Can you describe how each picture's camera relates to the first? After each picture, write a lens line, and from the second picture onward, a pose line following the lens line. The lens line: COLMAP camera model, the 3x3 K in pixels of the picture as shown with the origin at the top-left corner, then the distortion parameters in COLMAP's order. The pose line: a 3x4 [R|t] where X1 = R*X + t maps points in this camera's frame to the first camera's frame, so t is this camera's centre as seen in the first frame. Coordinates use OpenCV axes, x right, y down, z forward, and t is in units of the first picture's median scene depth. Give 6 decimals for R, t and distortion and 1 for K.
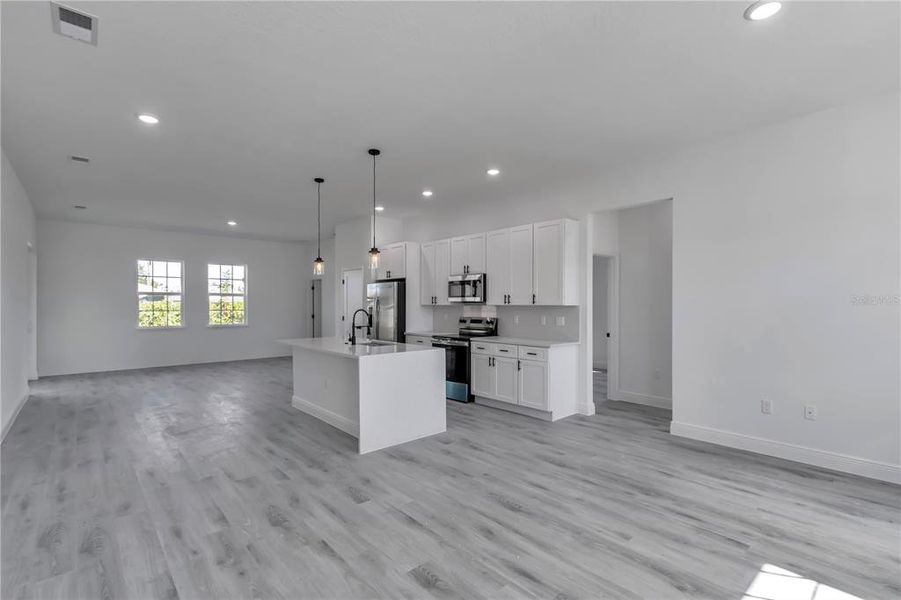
lens RADIAL K [[420.3, 0, 450.0], [0, 420.3, 306.3], [0, 0, 1]] dist [0.000131, 0.000213]
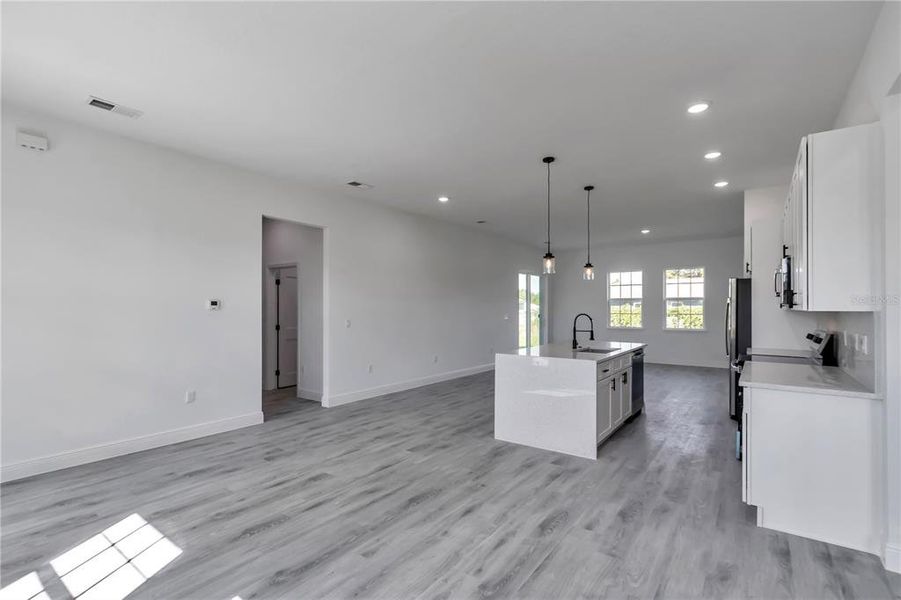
lens RADIAL K [[420.3, 0, 450.0], [0, 420.3, 306.3], [0, 0, 1]] dist [0.000131, 0.000213]
pose [[0.203118, -0.000827, -0.979154, 1.051939], [-0.006300, 0.999978, -0.002152, -0.013191], [0.979134, 0.006605, 0.203108, 0.742177]]
